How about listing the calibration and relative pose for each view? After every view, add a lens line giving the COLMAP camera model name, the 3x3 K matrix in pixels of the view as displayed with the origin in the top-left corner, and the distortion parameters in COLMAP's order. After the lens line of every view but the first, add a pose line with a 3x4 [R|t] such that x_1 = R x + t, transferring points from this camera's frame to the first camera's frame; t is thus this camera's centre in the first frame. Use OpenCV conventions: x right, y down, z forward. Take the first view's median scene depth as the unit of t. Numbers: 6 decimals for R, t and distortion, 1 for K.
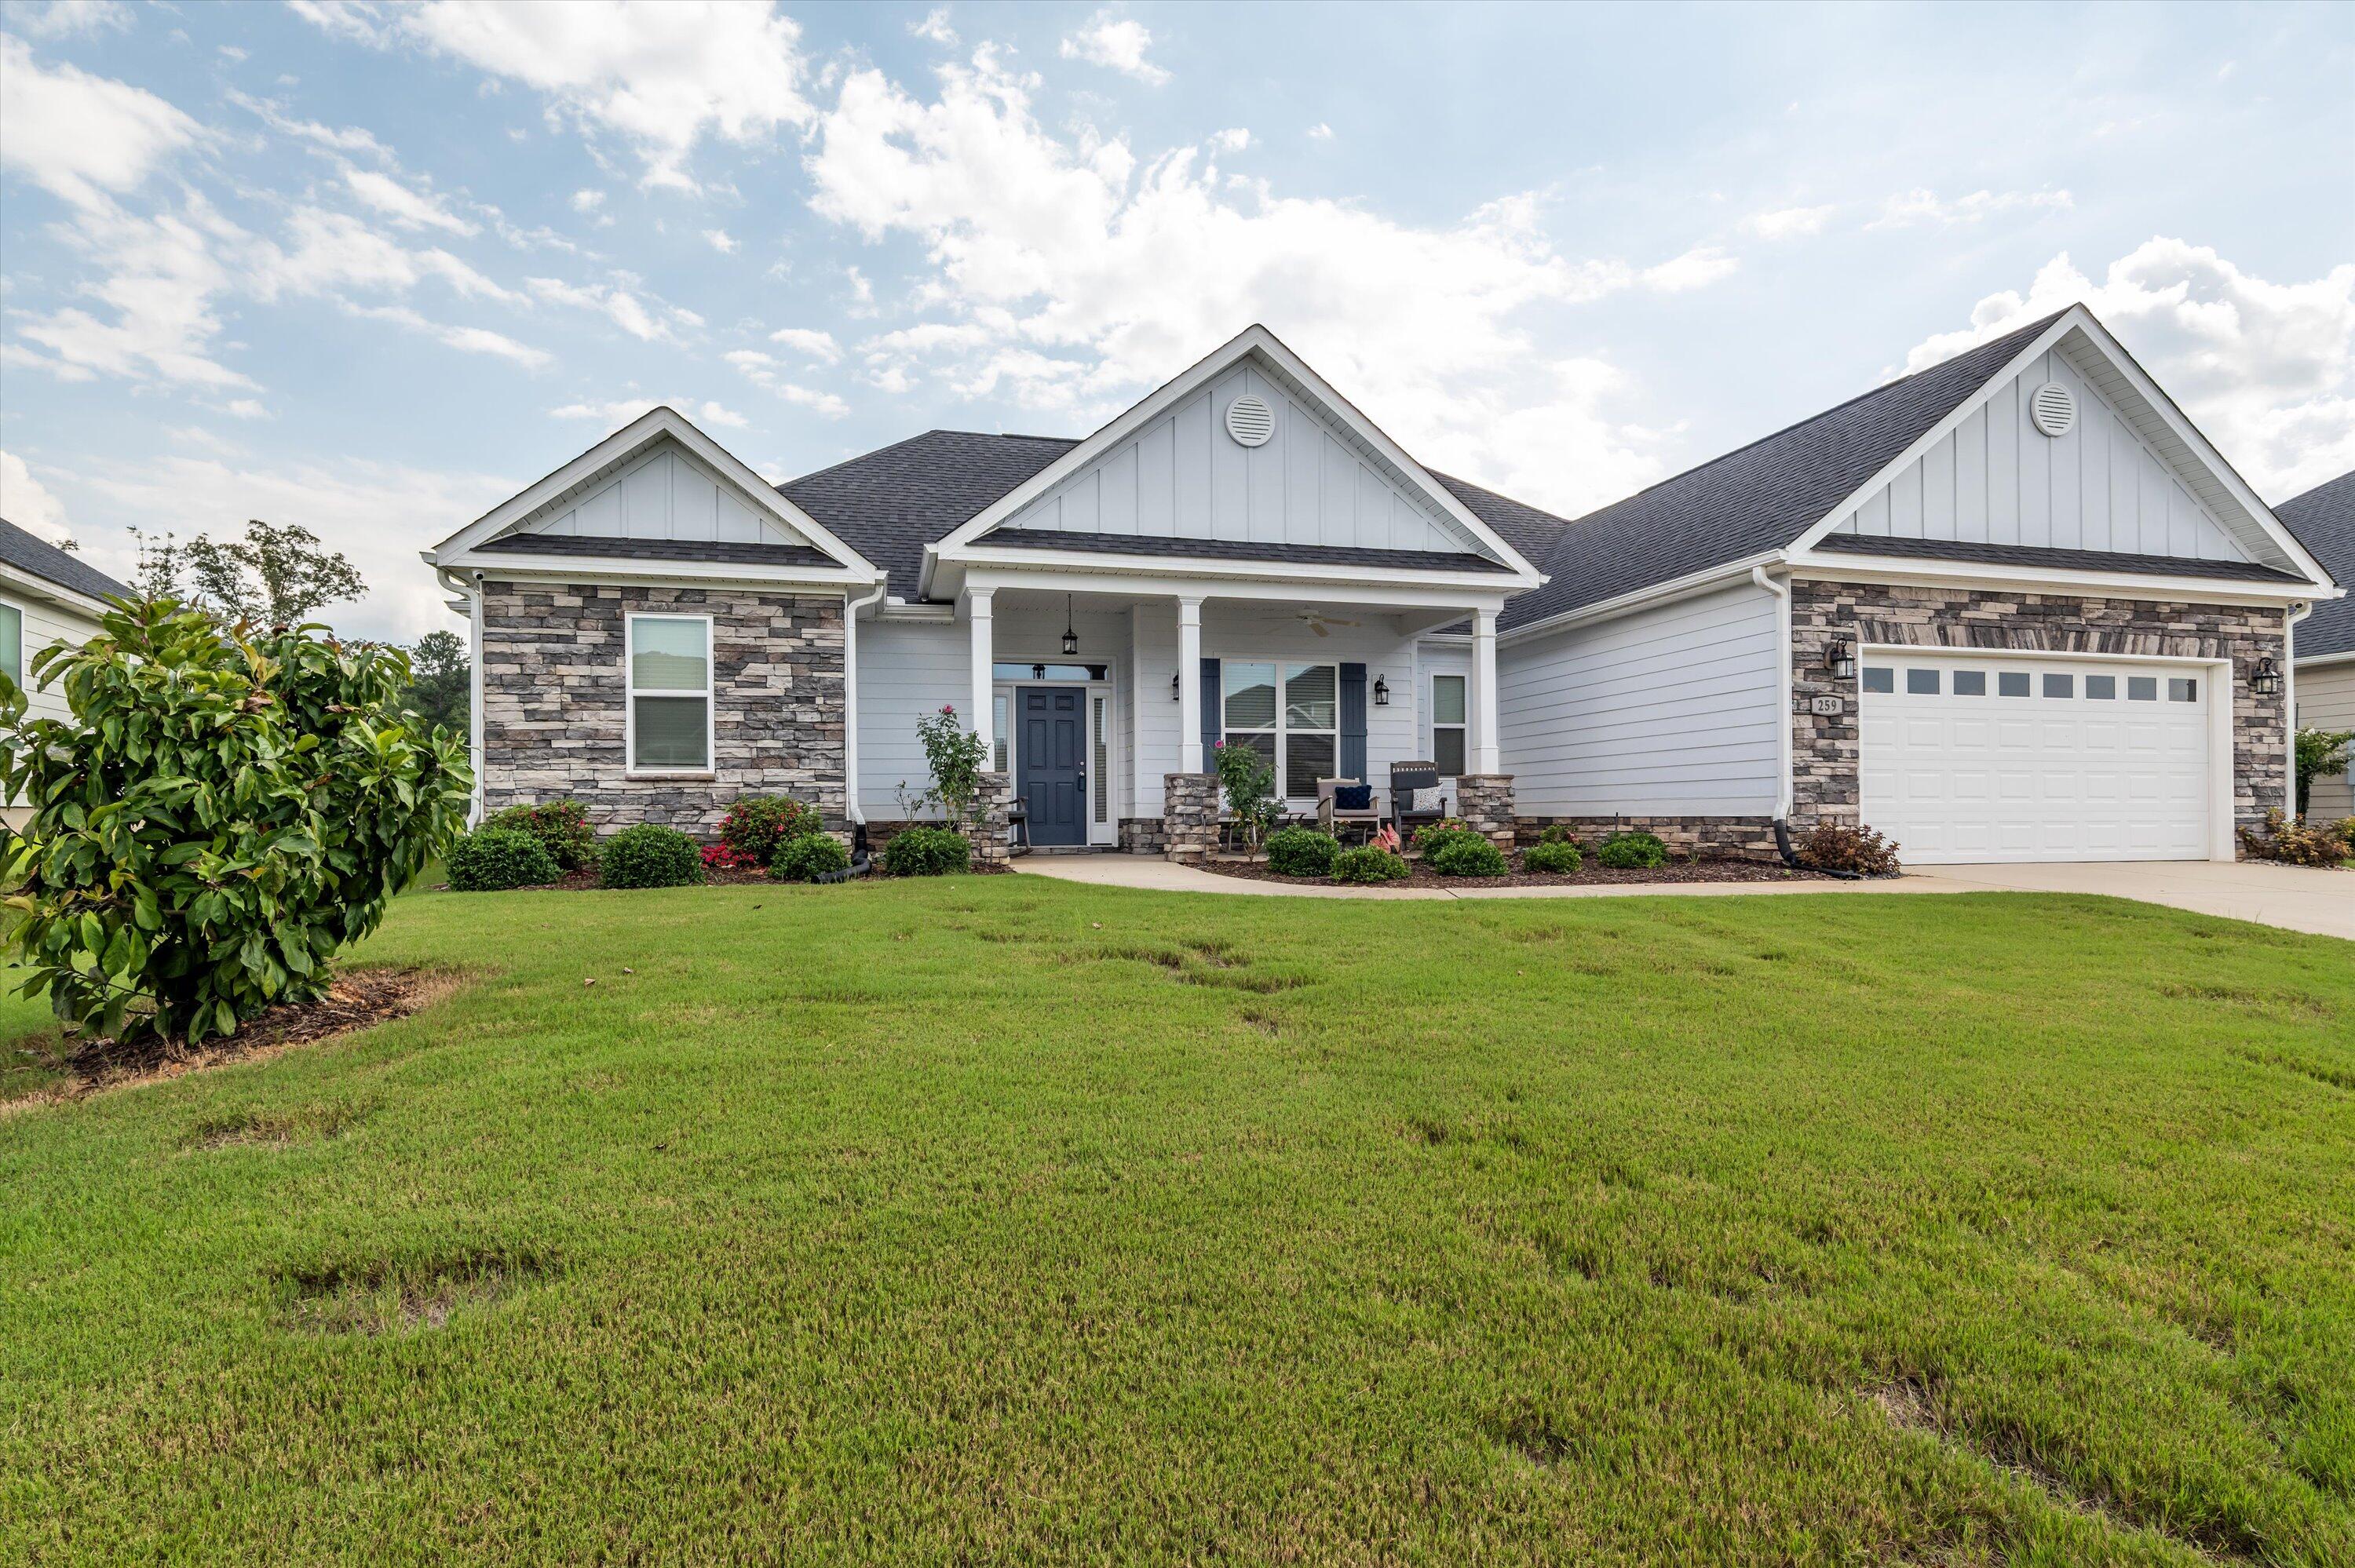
lens RADIAL K [[1171.8, 0, 1156.2], [0, 1171.8, 805.1], [0, 0, 1]] dist [-0.037363, 0.009746]
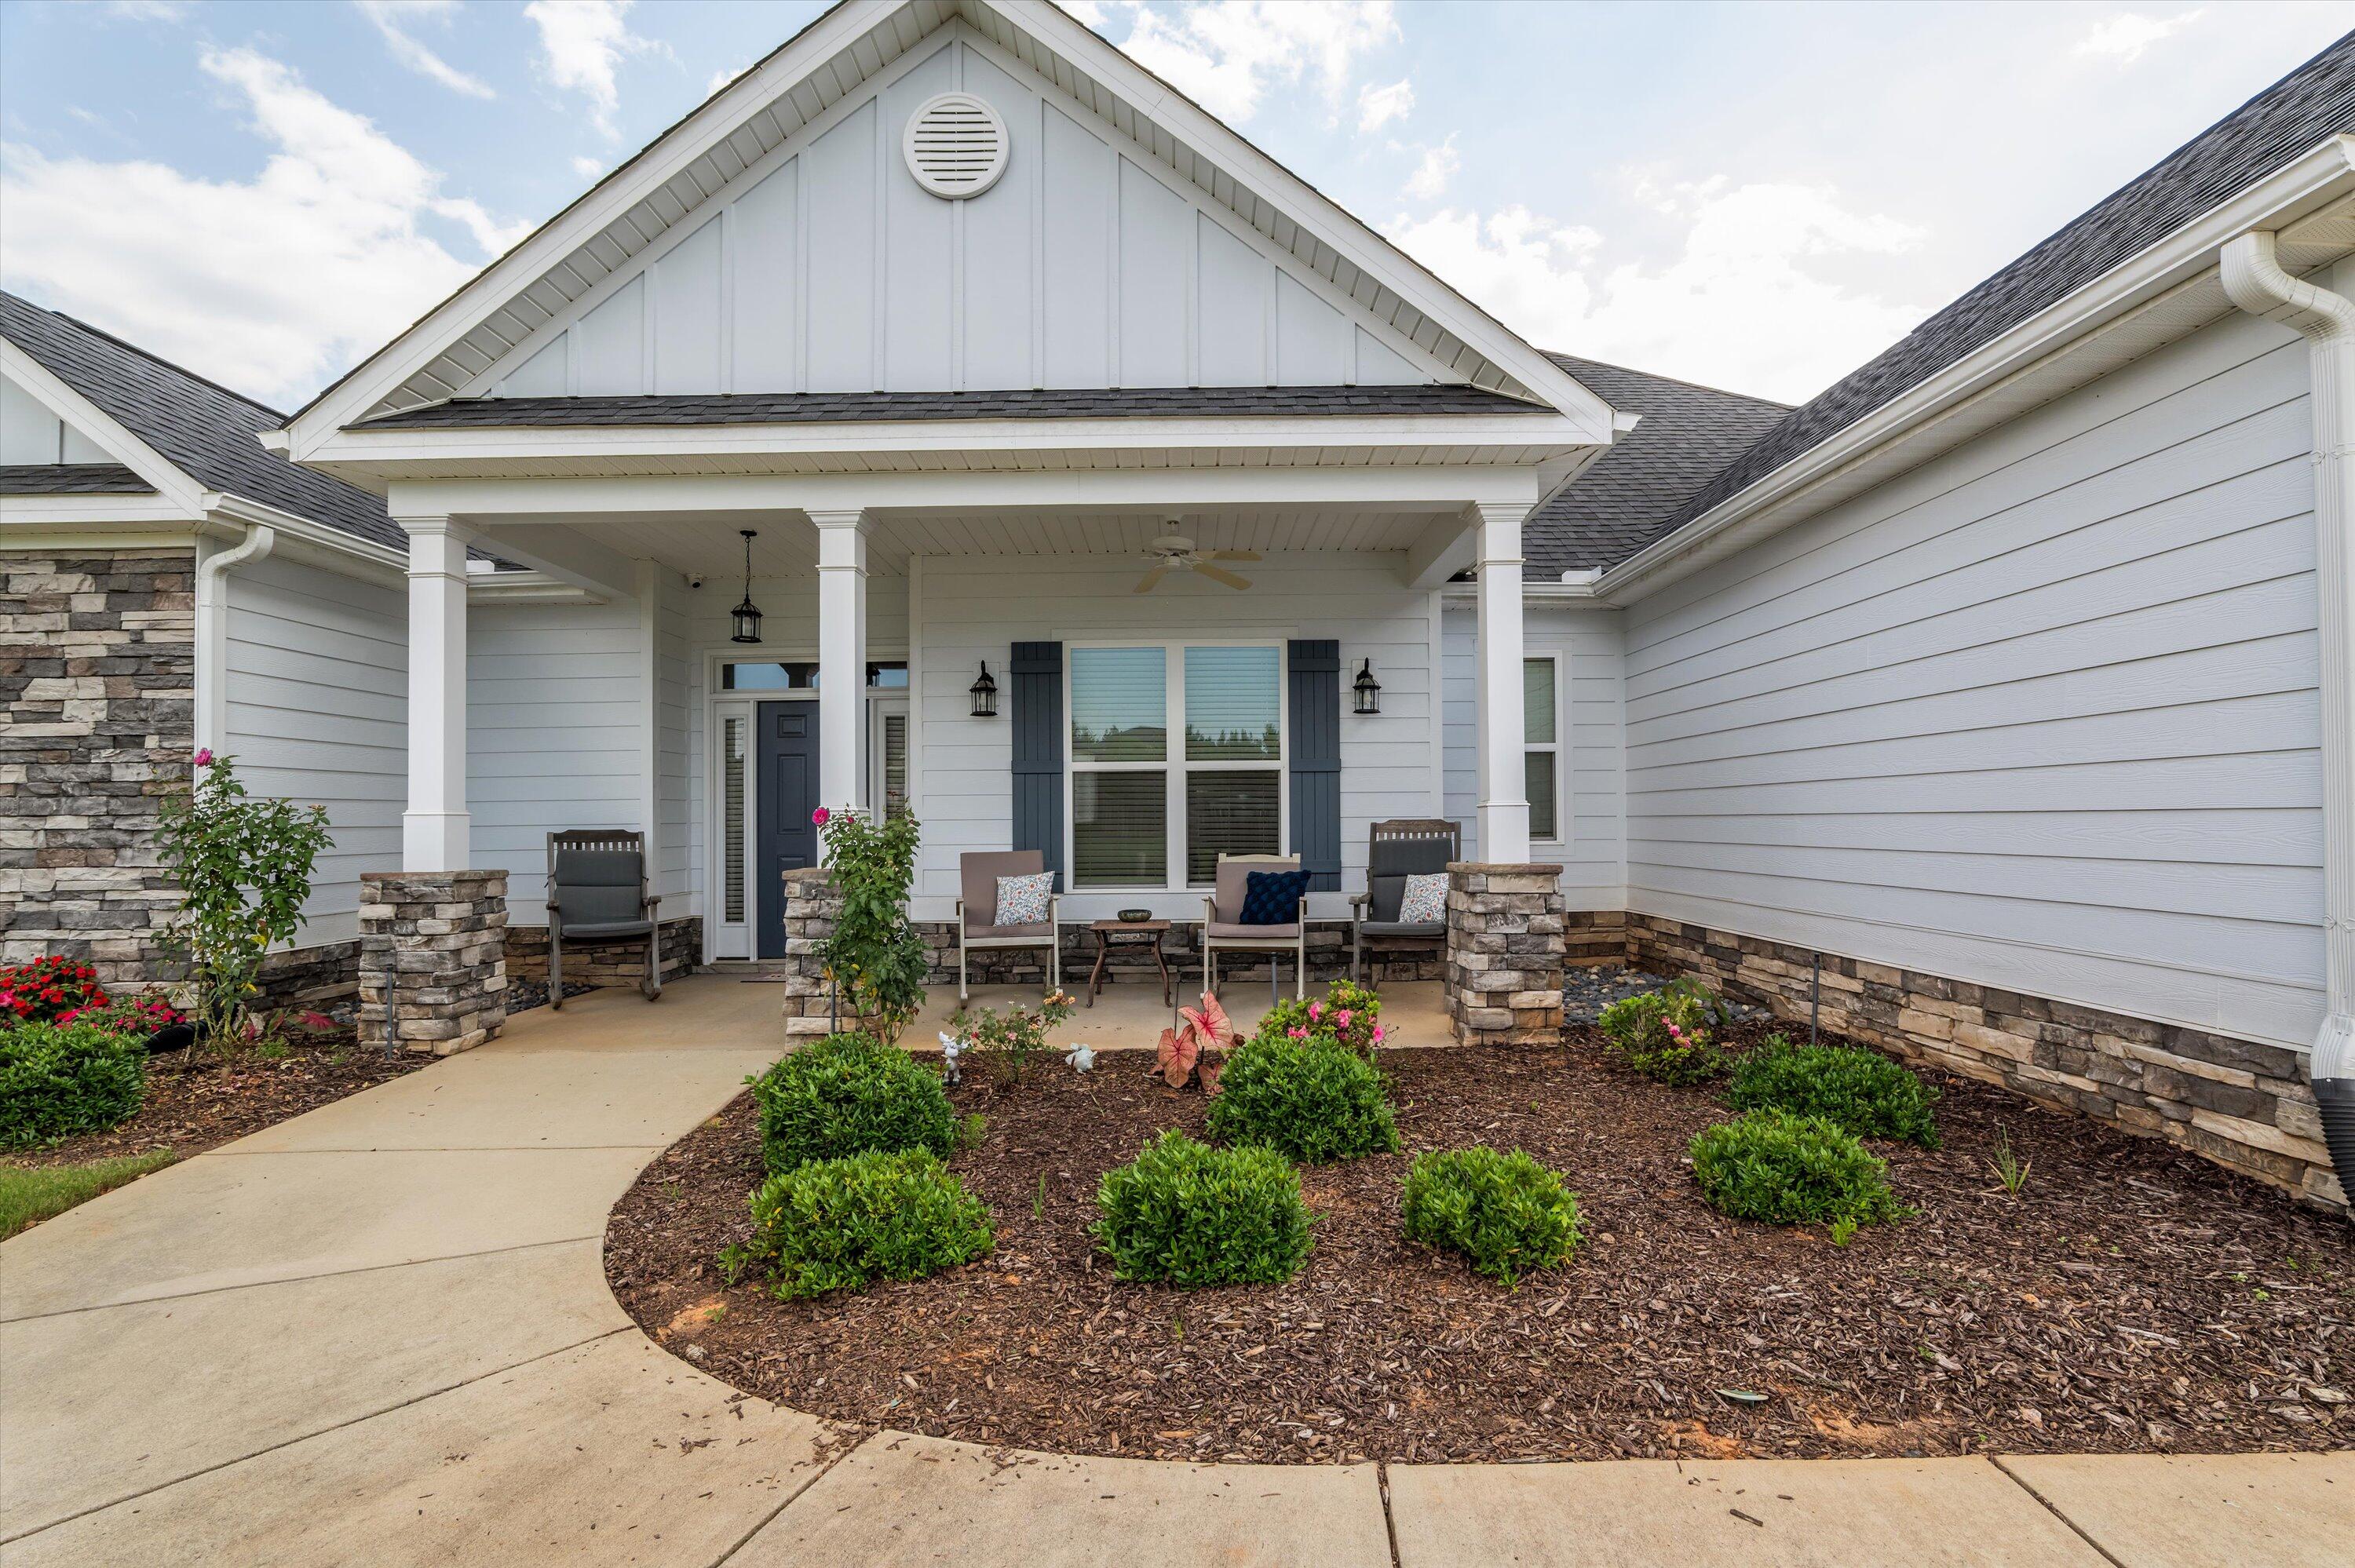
lens RADIAL K [[1095.3, 0, 1175.2], [0, 1095.3, 800.2], [0, 0, 1]] dist [-0.019977, 0.000715]
pose [[0.969652, -0.008036, -0.244359, 0.300671], [0.006622, 0.999956, -0.006608, -0.055804], [0.244401, 0.004789, 0.969662, 0.629263]]
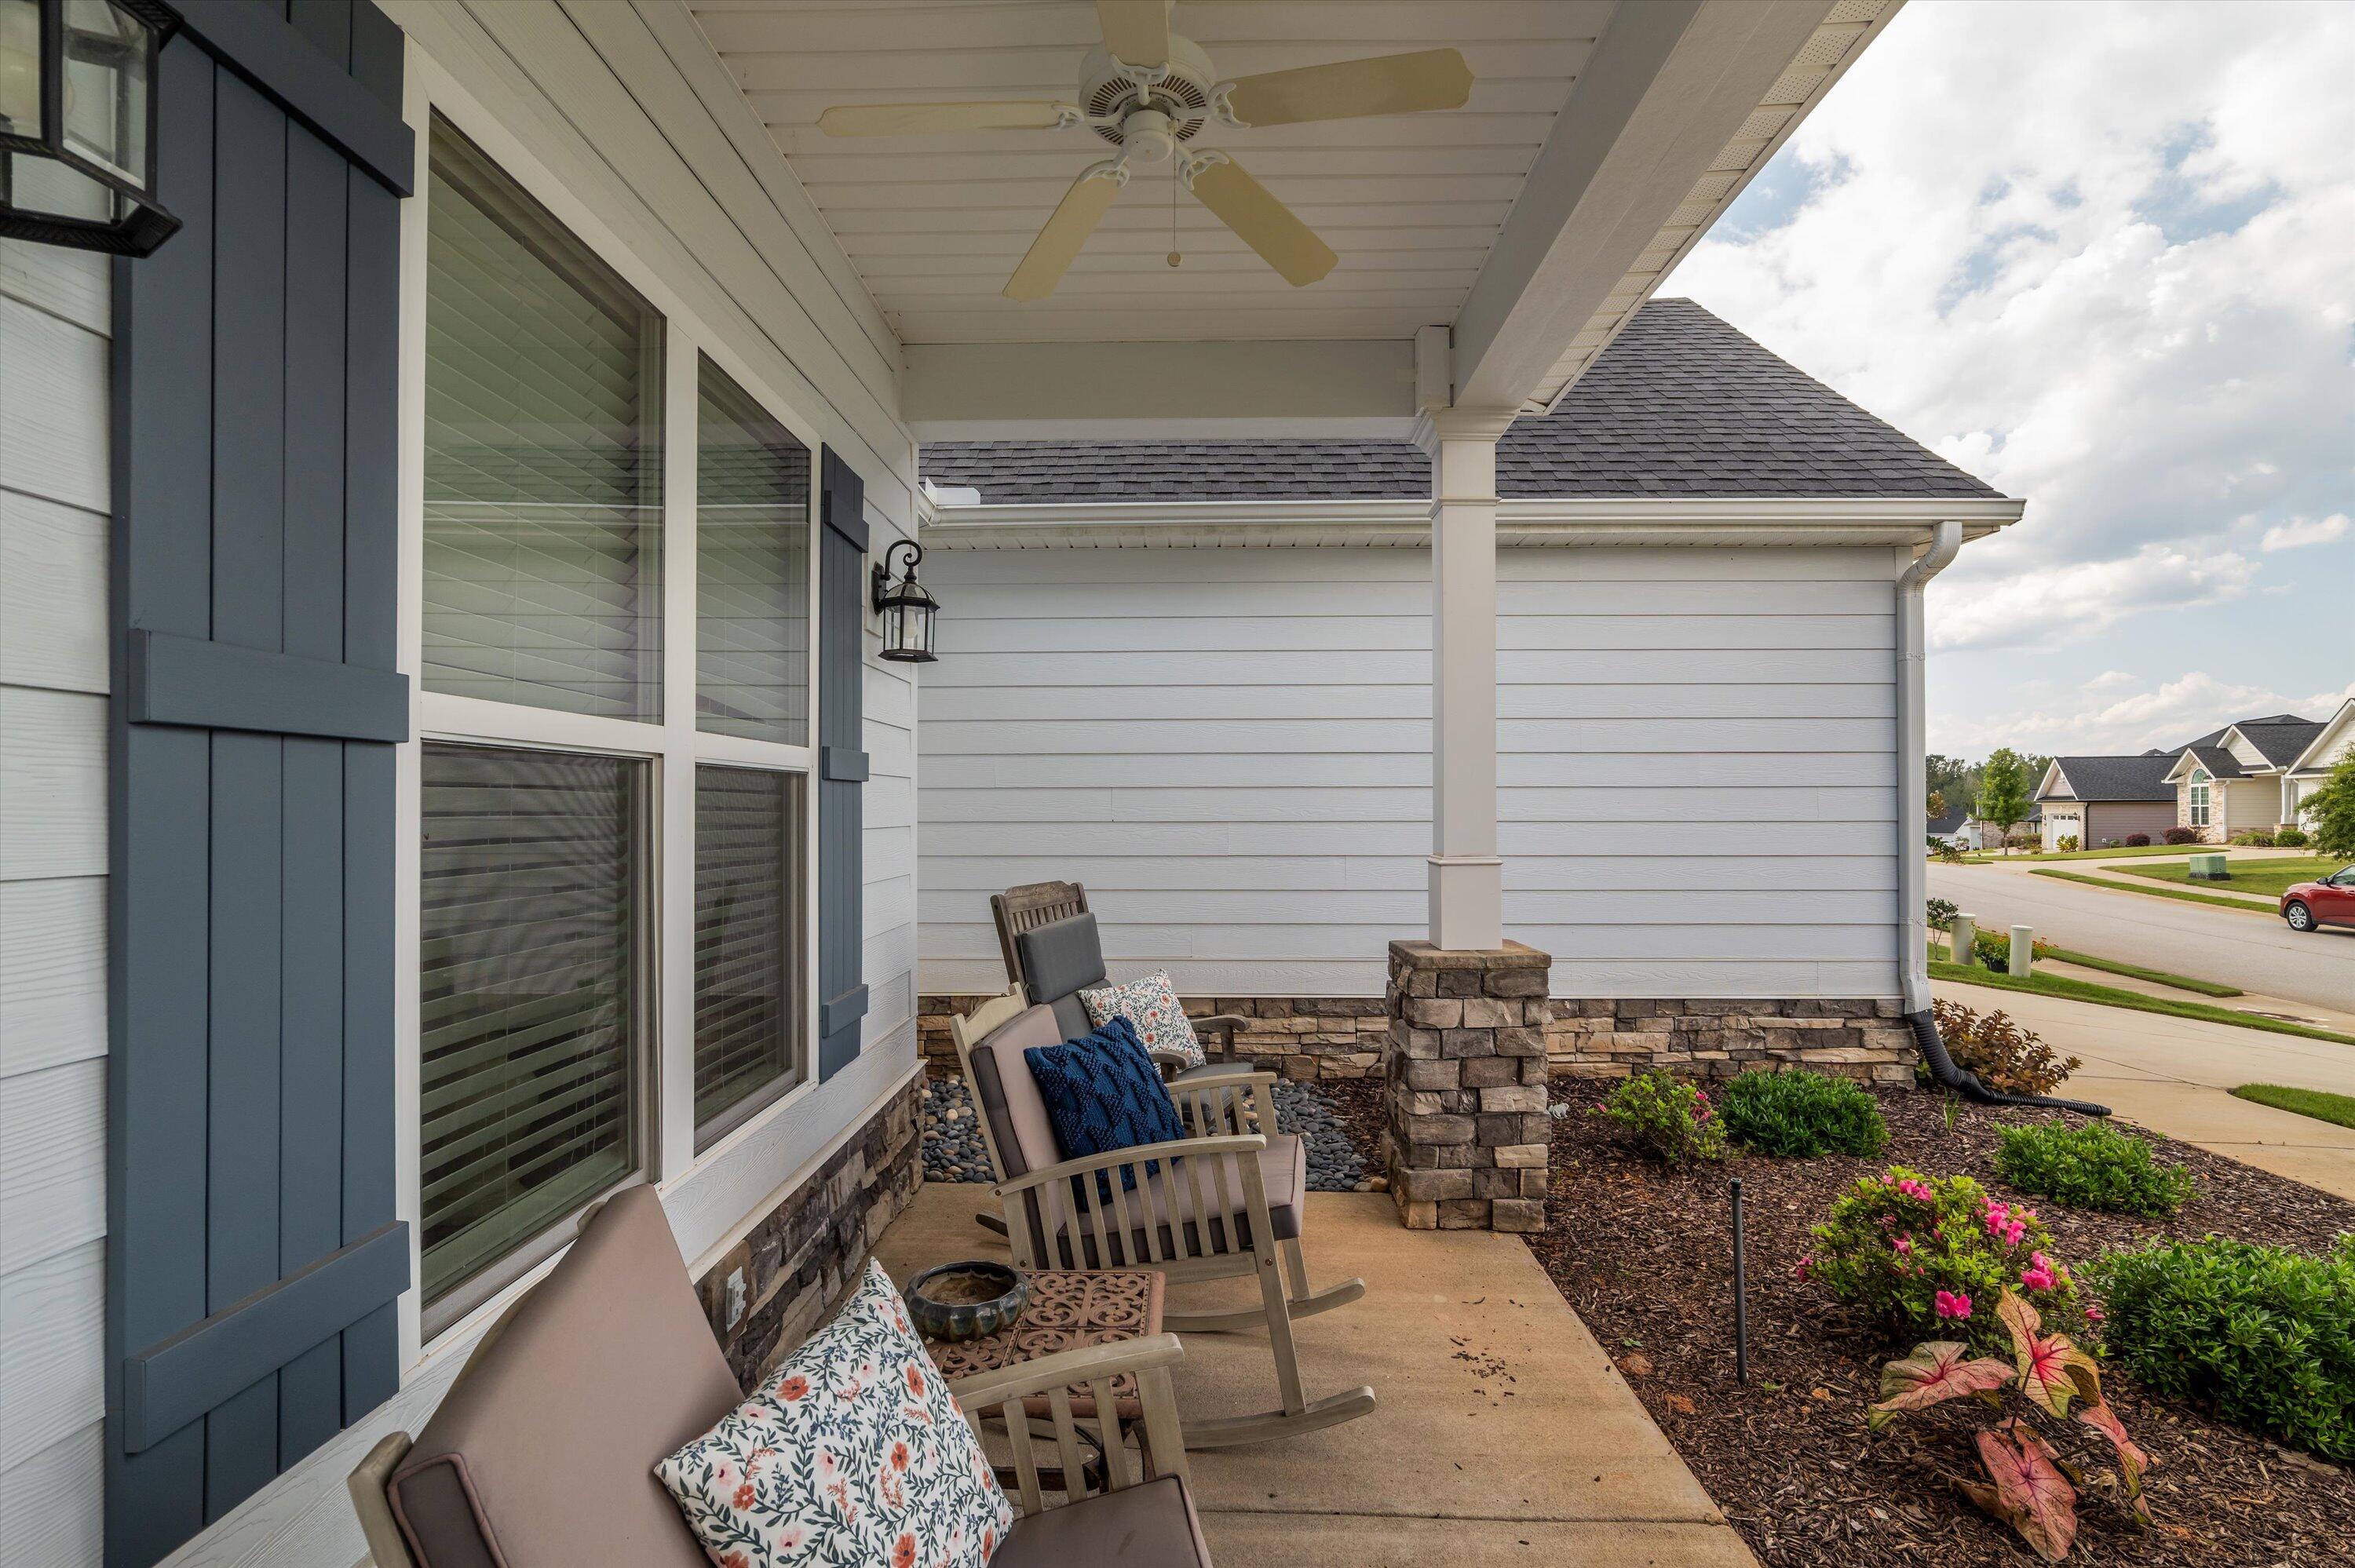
lens RADIAL K [[1095.3, 0, 1175.2], [0, 1095.3, 800.2], [0, 0, 1]] dist [-0.019977, 0.000715]
pose [[0.248254, 0.008738, 0.968656, -0.026704], [-0.013526, 0.999893, -0.005553, -0.071445], [-0.968601, -0.011724, 0.248345, 1.151081]]
